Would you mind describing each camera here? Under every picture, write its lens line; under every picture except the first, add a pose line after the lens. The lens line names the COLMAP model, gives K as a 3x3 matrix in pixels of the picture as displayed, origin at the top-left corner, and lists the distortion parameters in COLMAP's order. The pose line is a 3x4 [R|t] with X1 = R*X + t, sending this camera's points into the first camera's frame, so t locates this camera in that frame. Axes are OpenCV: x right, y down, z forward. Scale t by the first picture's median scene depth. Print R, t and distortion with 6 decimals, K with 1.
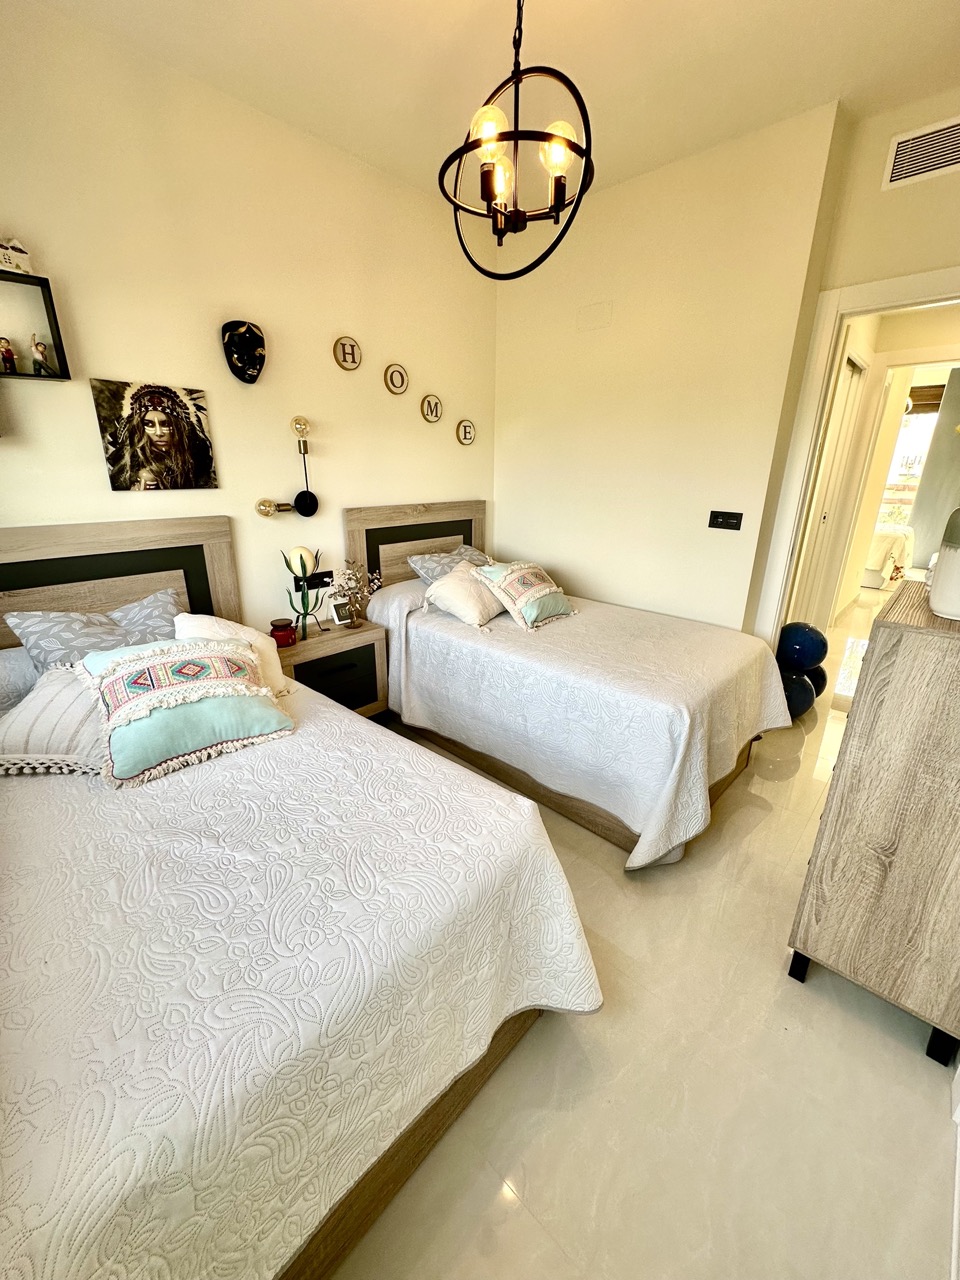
lens RADIAL K [[510.1, 0, 481.0], [0, 510.1, 639.3], [0, 0, 1]] dist [-0.000844, 0.000129]
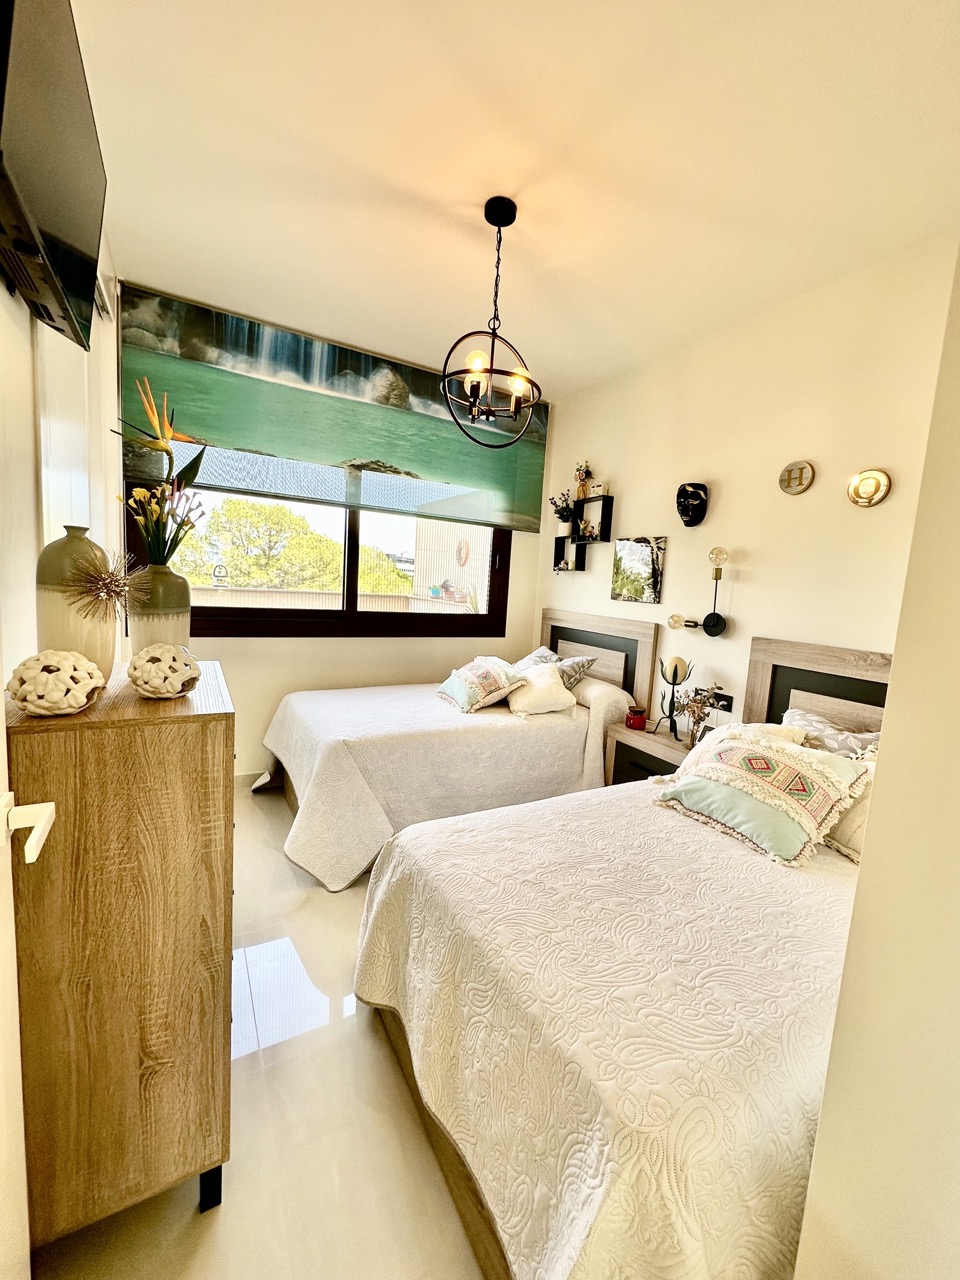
lens RADIAL K [[510.1, 0, 481.0], [0, 510.1, 639.3], [0, 0, 1]] dist [-0.000844, 0.000129]
pose [[-0.304099, 0.080281, -0.949252, 0.857985], [-0.373643, 0.906548, 0.196369, -0.281234], [0.876307, 0.414397, -0.245684, 0.900426]]
